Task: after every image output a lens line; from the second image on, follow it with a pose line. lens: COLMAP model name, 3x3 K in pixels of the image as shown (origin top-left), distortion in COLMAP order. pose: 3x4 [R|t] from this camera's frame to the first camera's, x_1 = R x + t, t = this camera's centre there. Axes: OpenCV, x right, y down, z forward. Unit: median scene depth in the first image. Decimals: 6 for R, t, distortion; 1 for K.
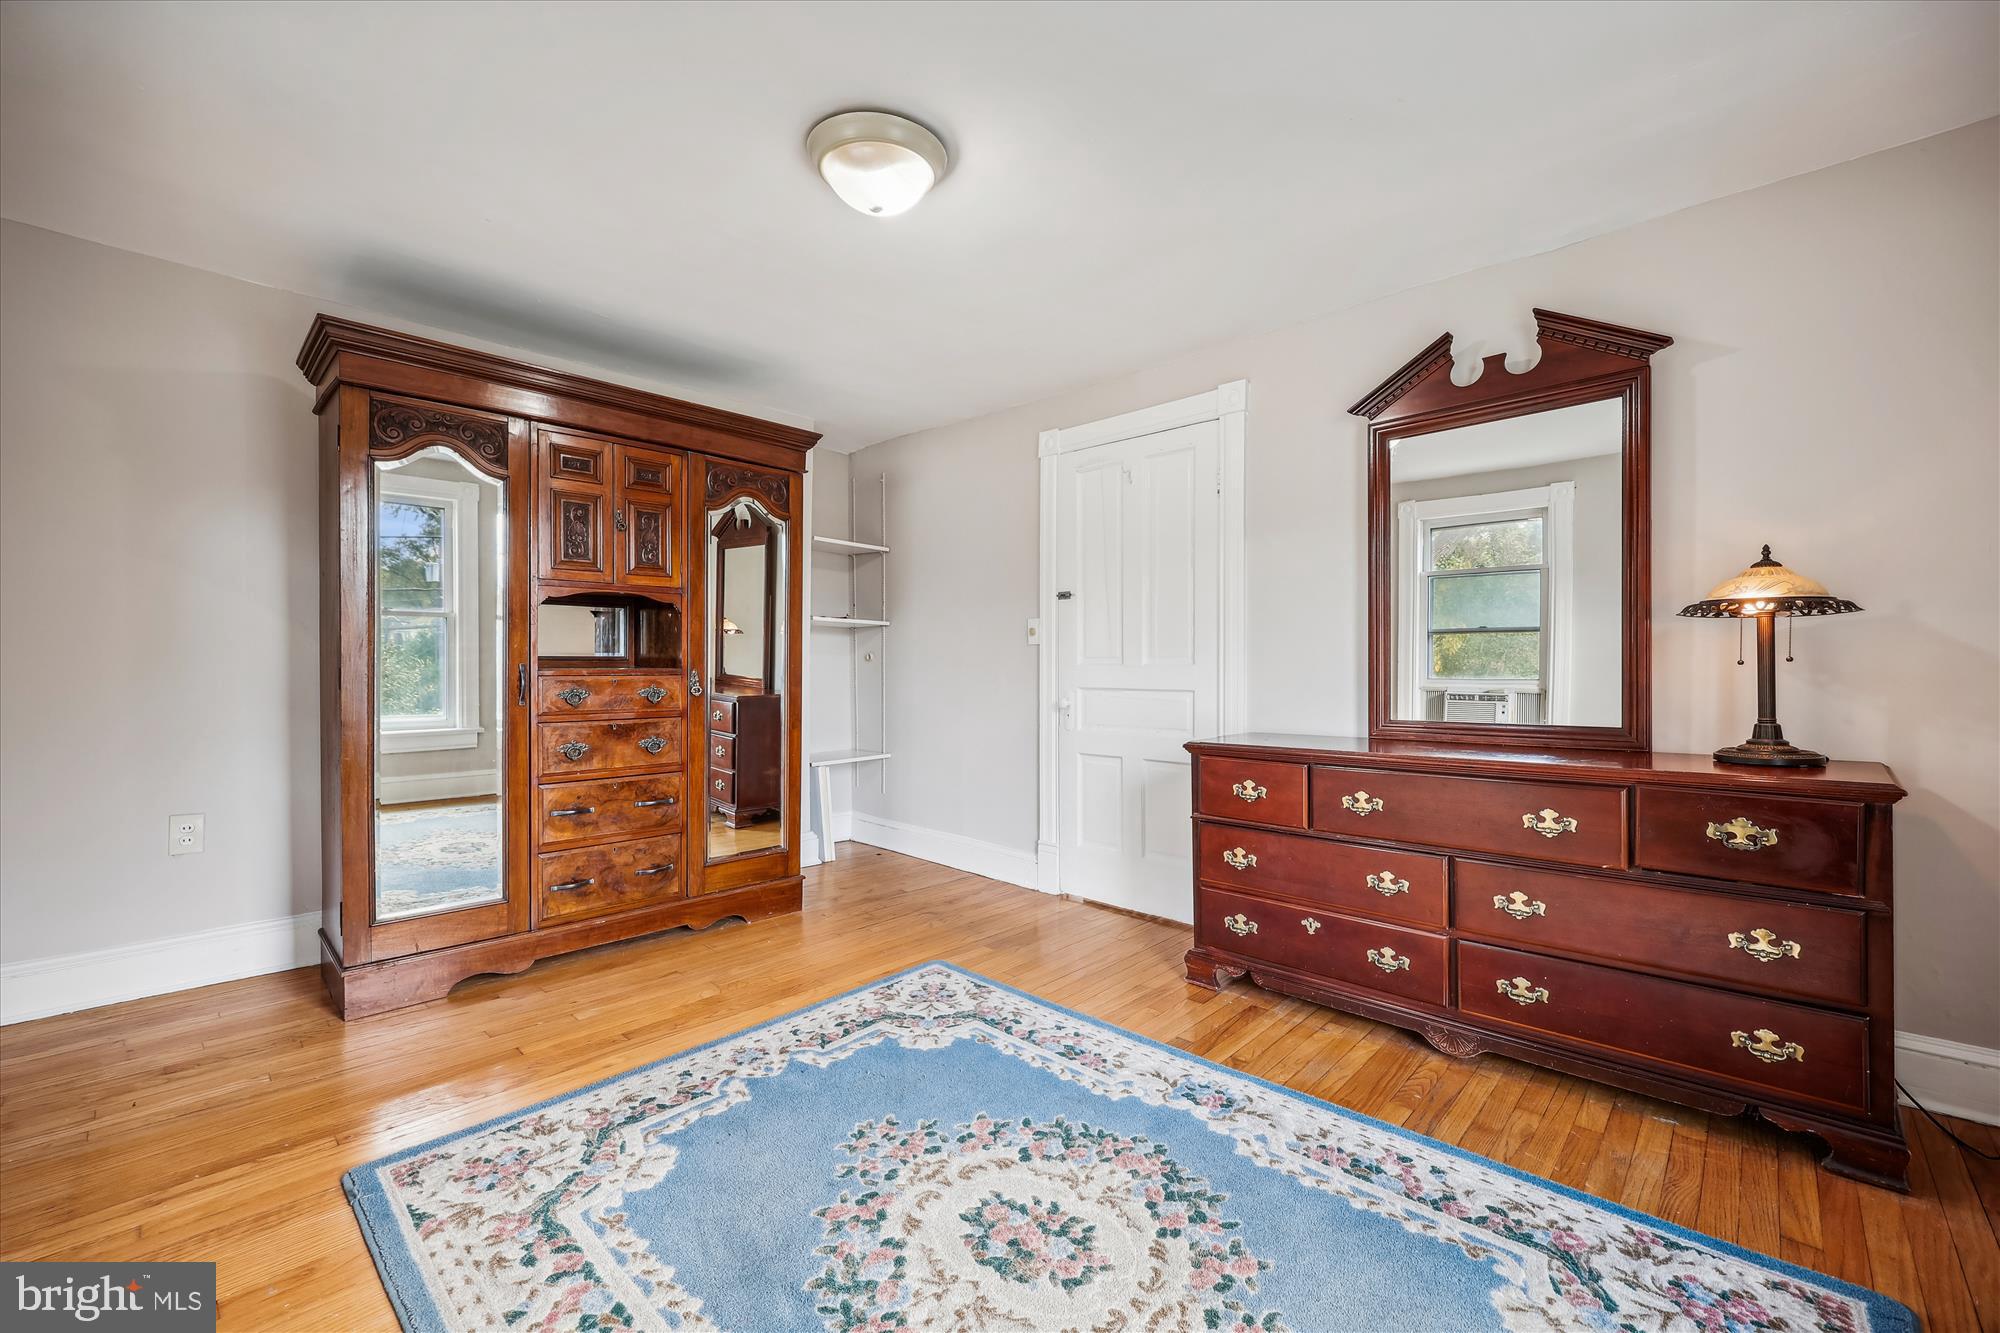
lens RADIAL K [[819.9, 0, 1019.5], [0, 819.9, 663.1], [0, 0, 1]] dist [0.007082, 0.000131]
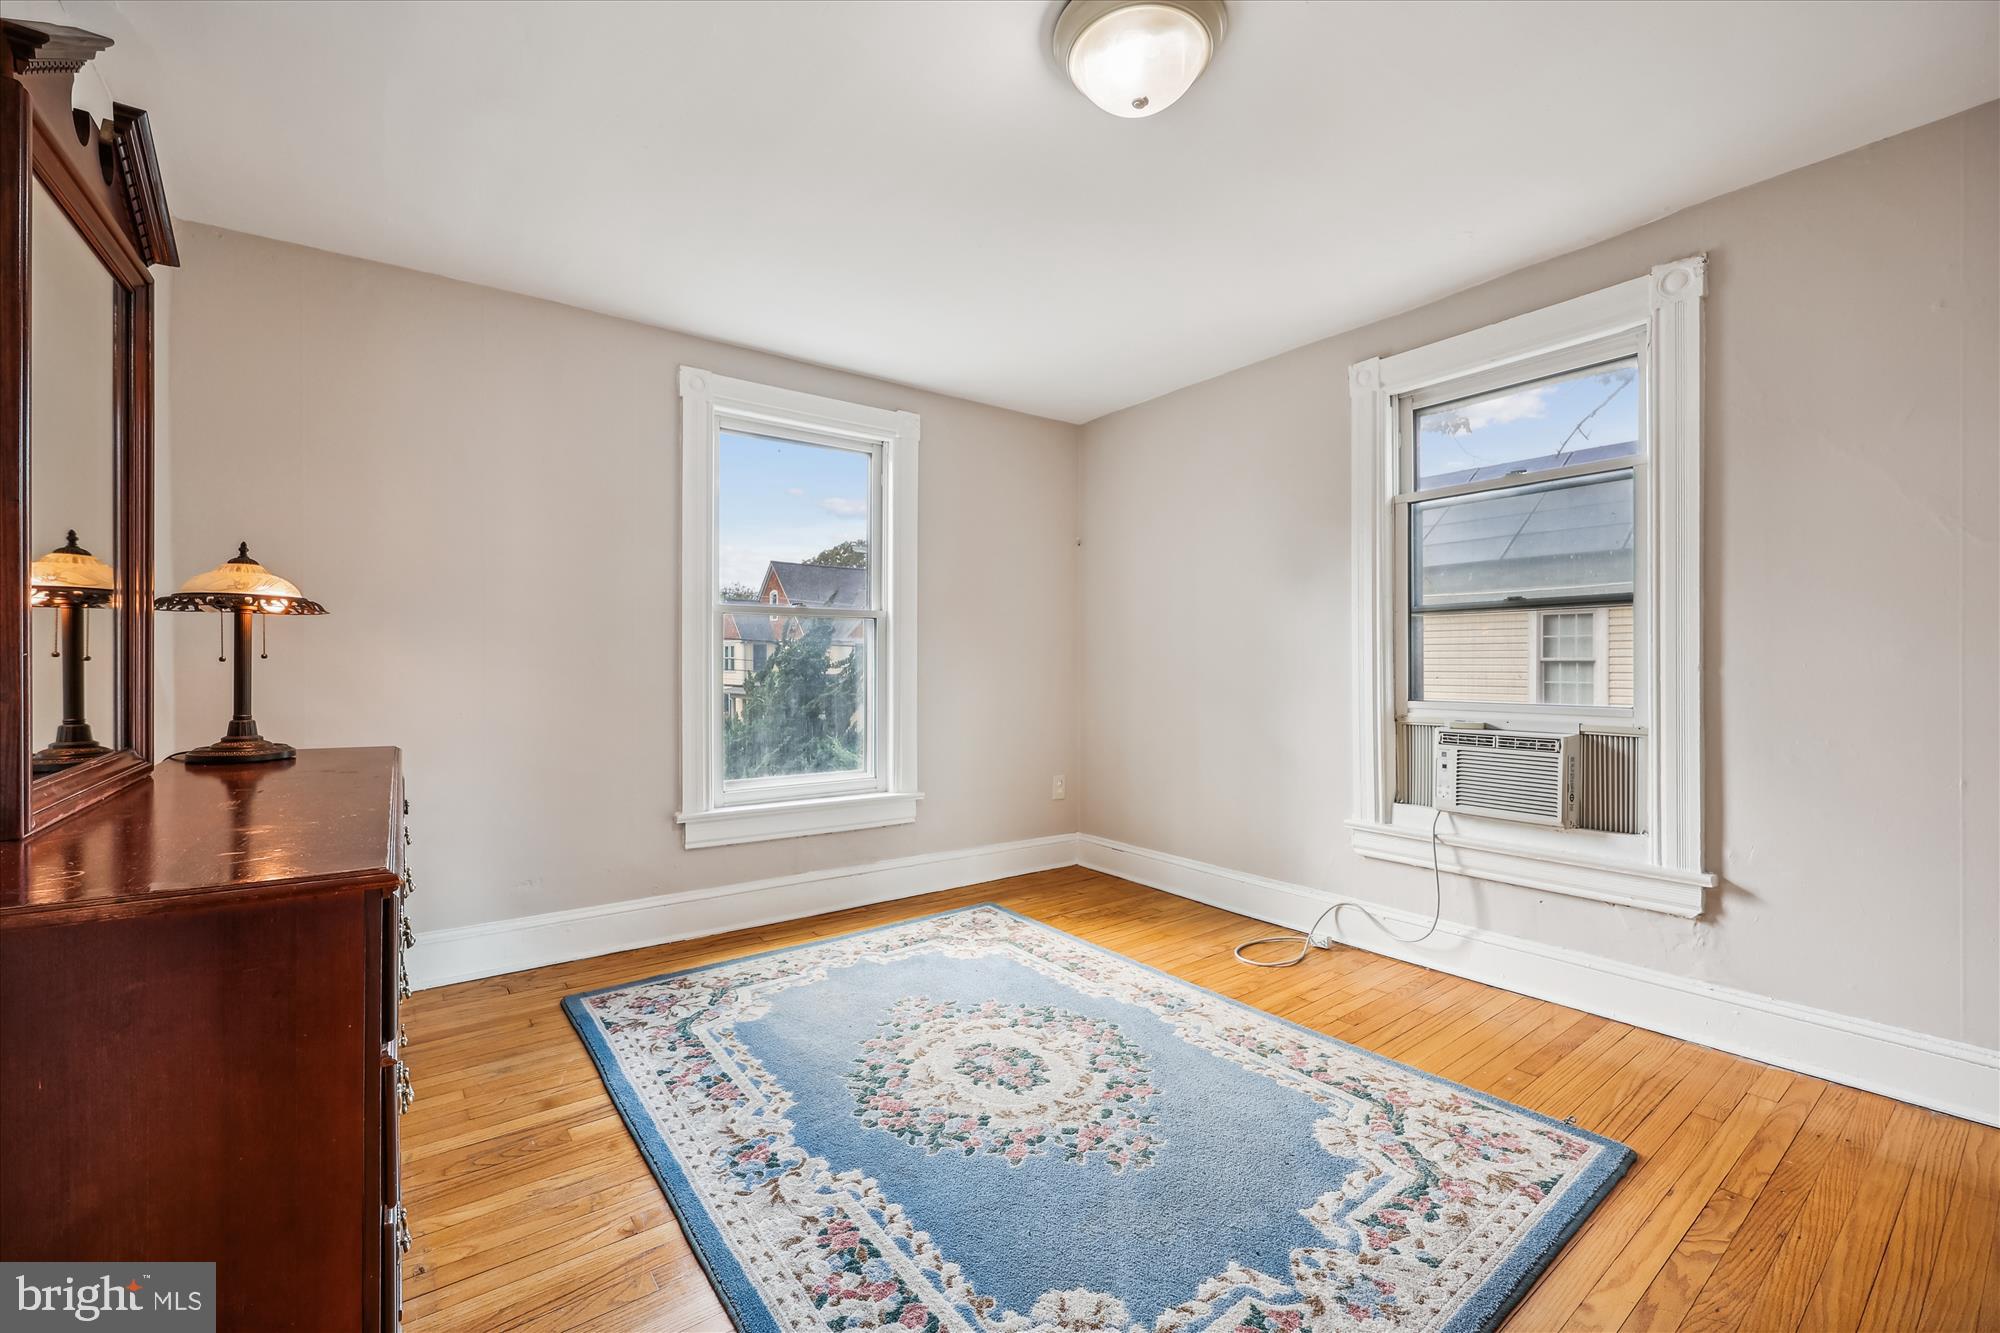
lens RADIAL K [[819.9, 0, 1017.0], [0, 819.9, 664.3], [0, 0, 1]] dist [0.007082, 0.000131]
pose [[-0.984790, 0.000376, 0.173750, -0.219013], [0.000700, 0.999998, 0.001803, 0.004141], [-0.173749, 0.001897, -0.984788, 2.023871]]
